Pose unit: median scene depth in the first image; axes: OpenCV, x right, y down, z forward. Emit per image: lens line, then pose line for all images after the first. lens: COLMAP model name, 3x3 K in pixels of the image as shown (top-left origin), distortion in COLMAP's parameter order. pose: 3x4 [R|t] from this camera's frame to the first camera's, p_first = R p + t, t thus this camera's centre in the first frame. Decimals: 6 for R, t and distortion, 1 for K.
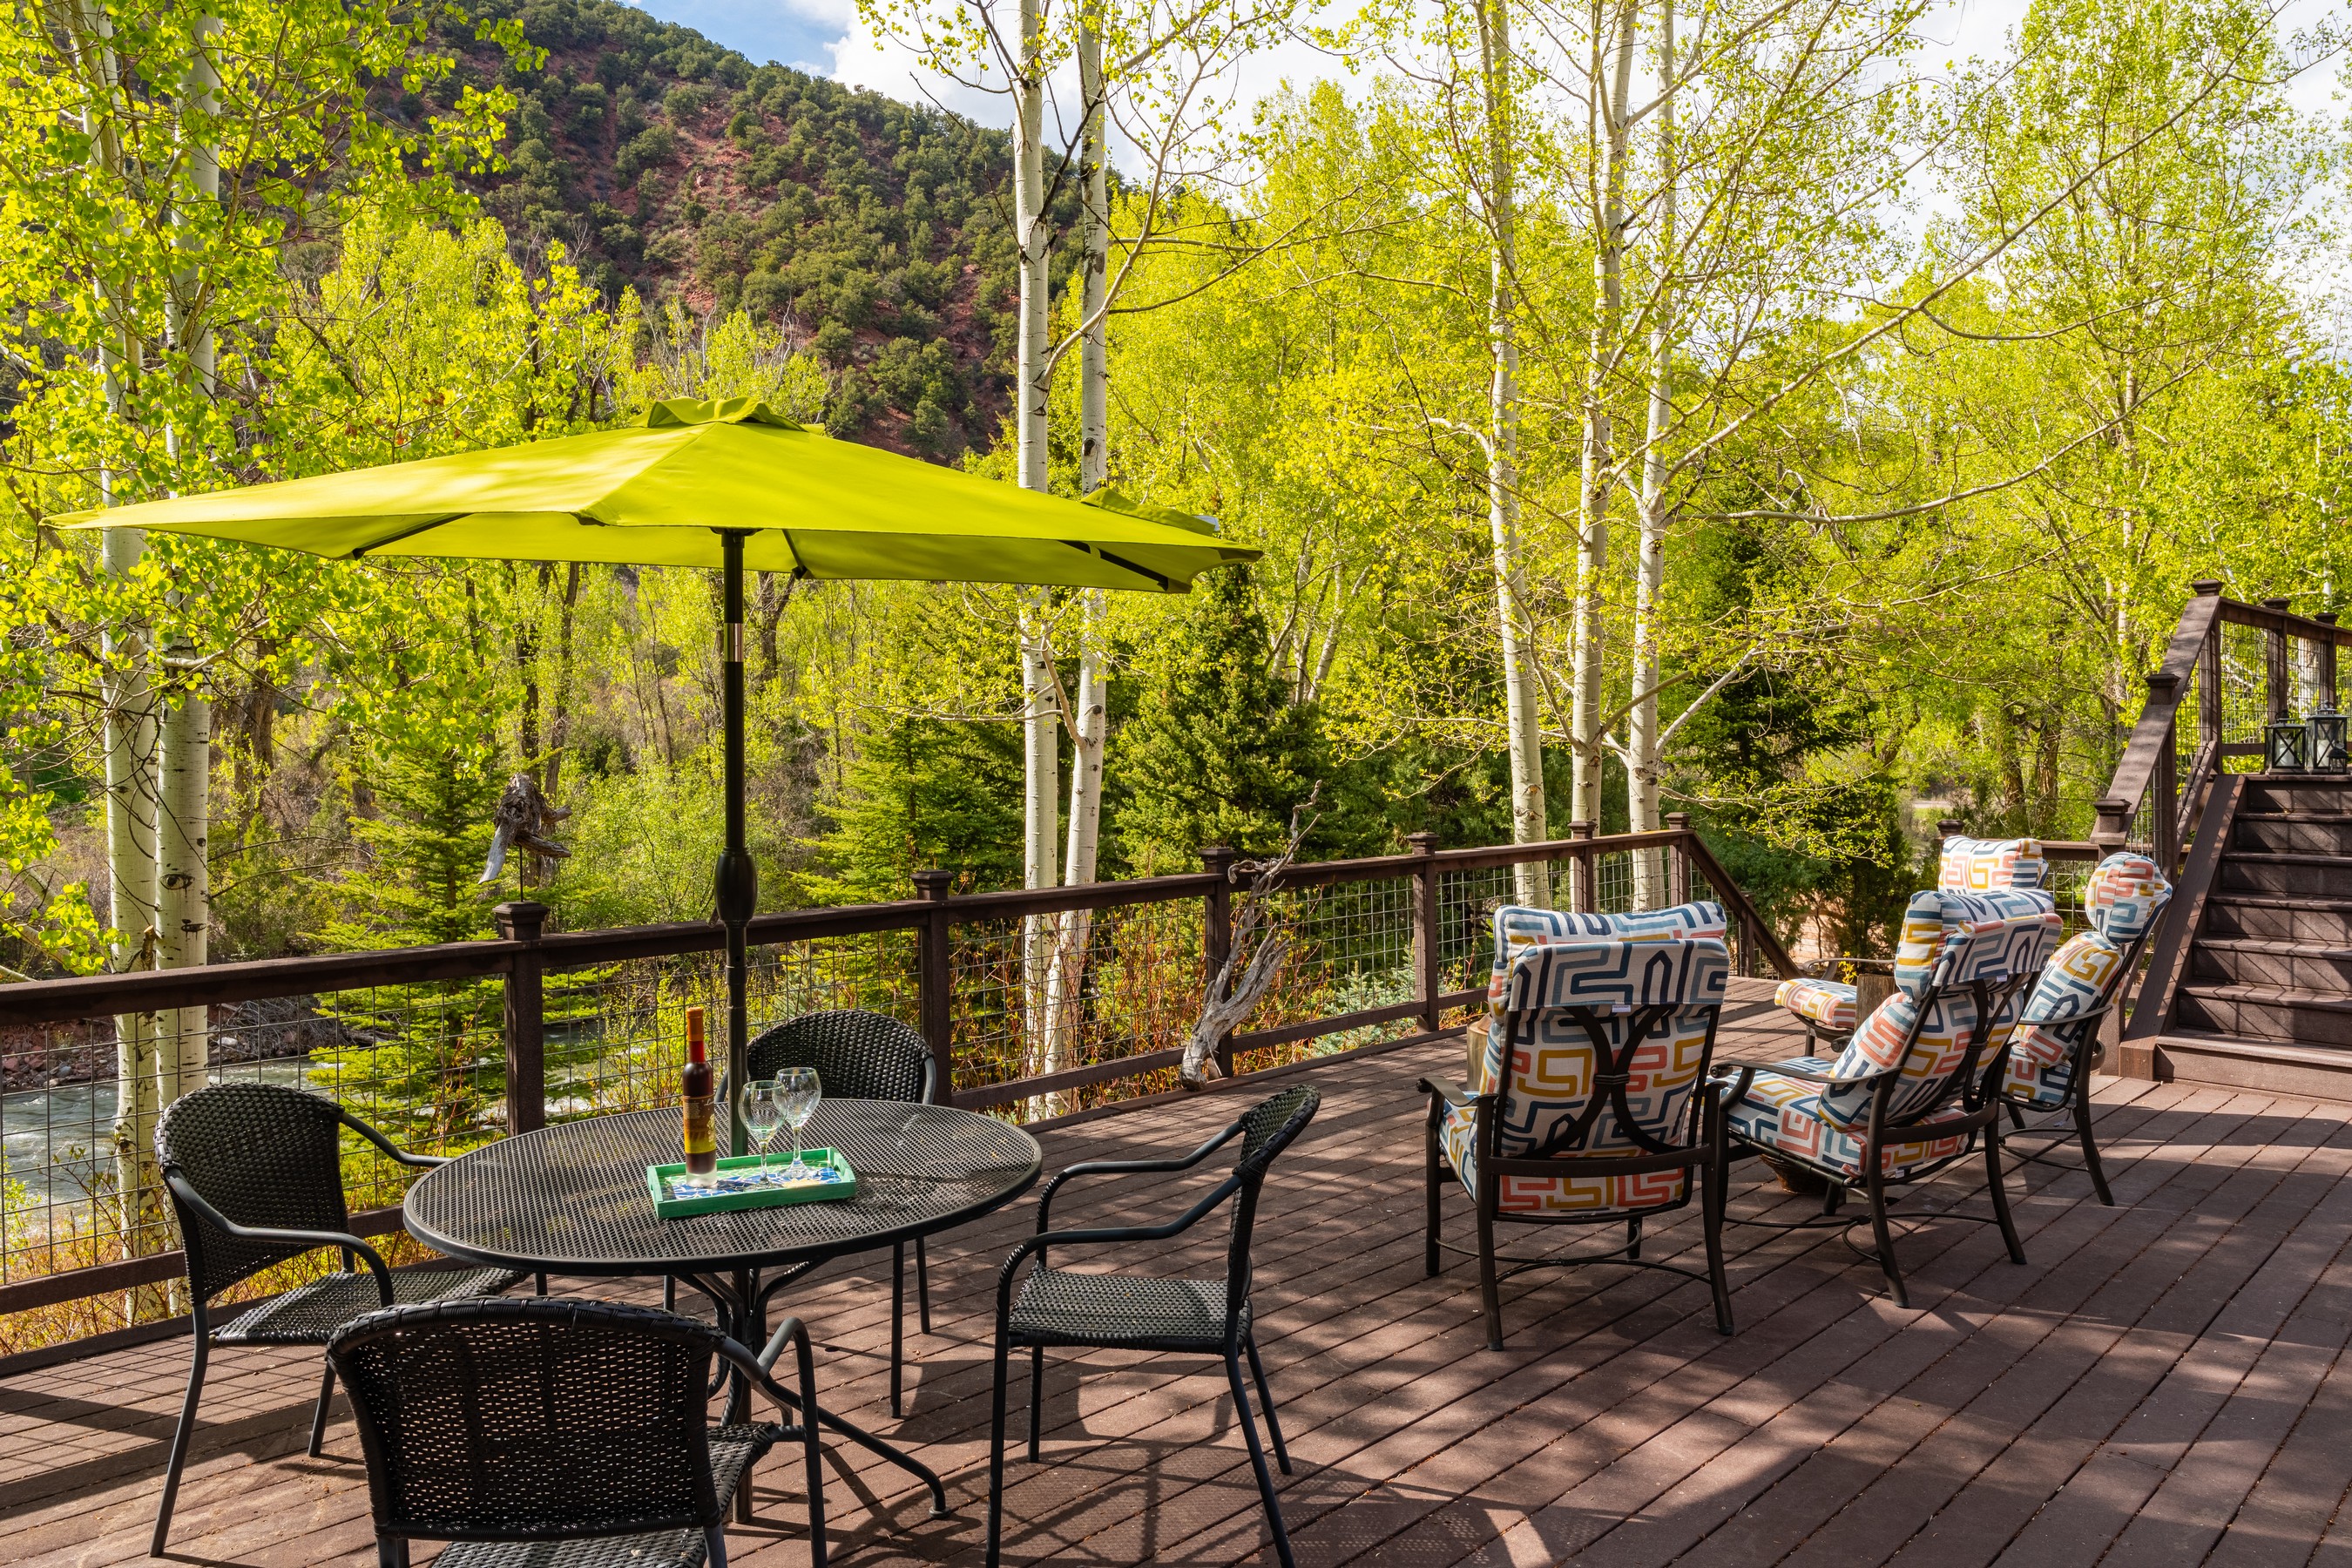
lens RADIAL K [[1667.6, 0, 1176.0], [0, 1667.6, 784.0], [0, 0, 1]] dist [0.005586, -0.002016]
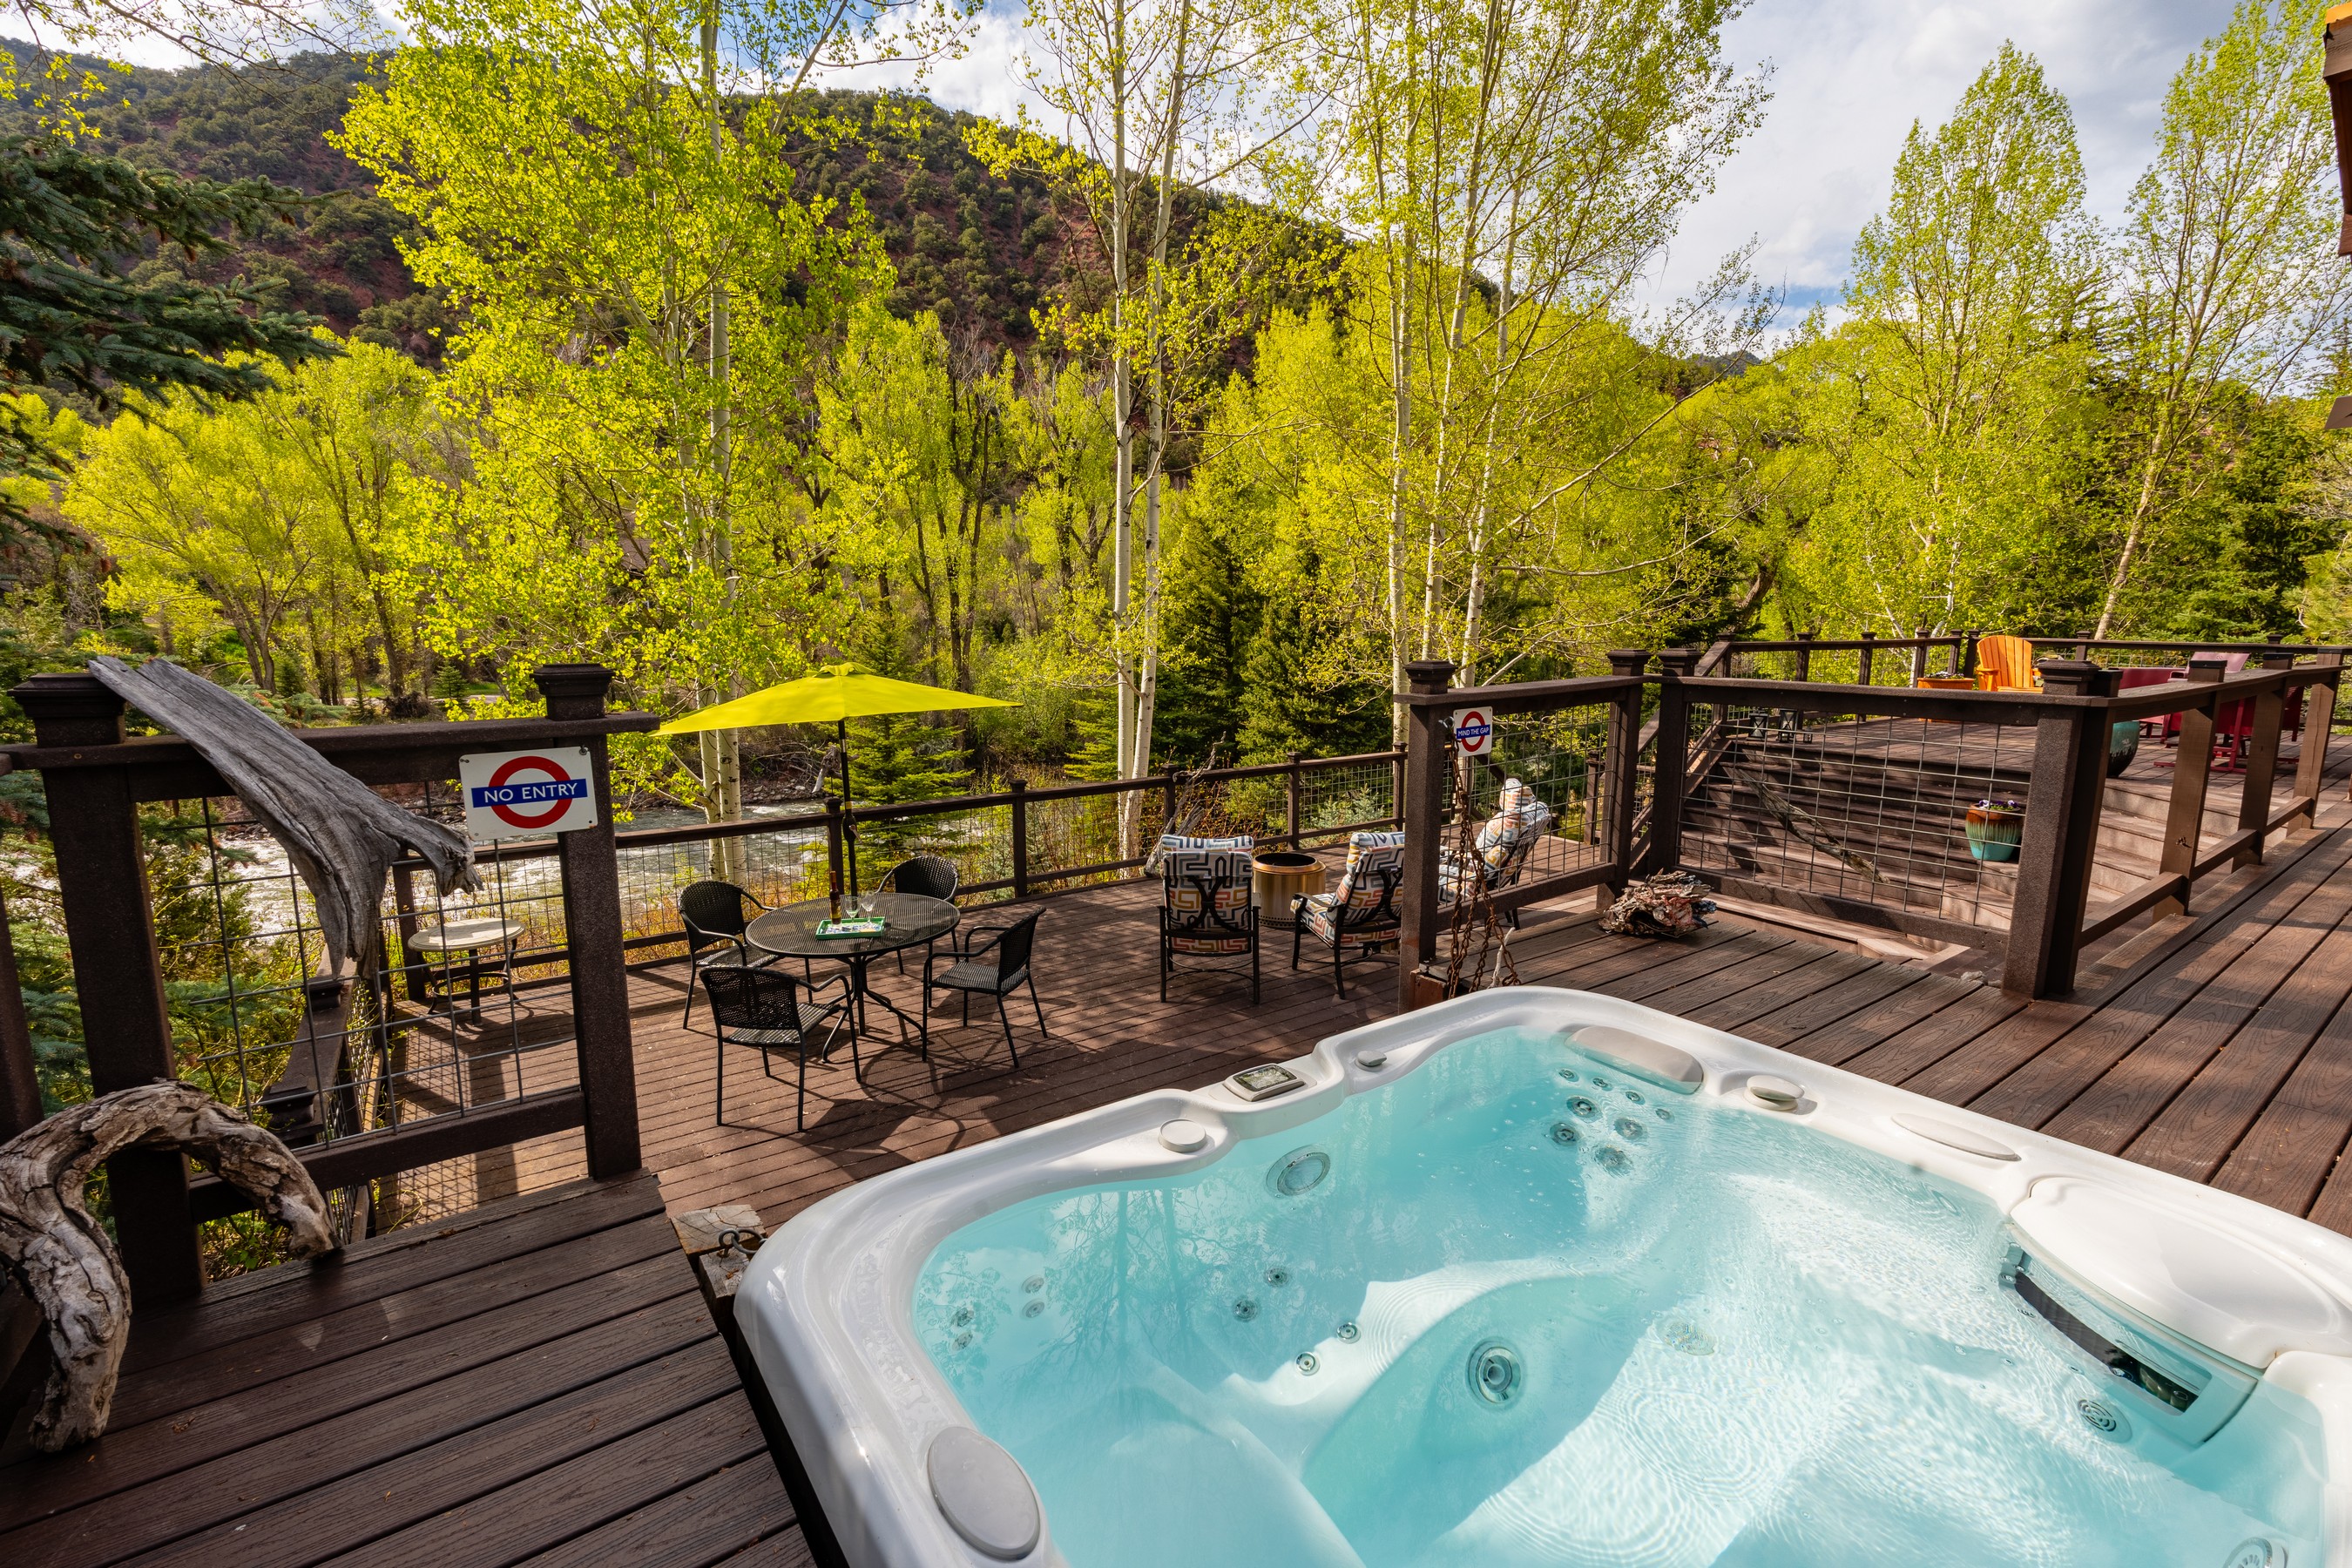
lens RADIAL K [[1043.6, 0, 1176.0], [0, 1043.6, 784.0], [0, 0, 1]] dist [-0.001460, -0.000053]
pose [[0.983033, 0.044687, -0.177901, 0.103148], [-0.019266, 0.989660, 0.142135, -0.048145], [0.182413, -0.136296, 0.973729, -0.112368]]
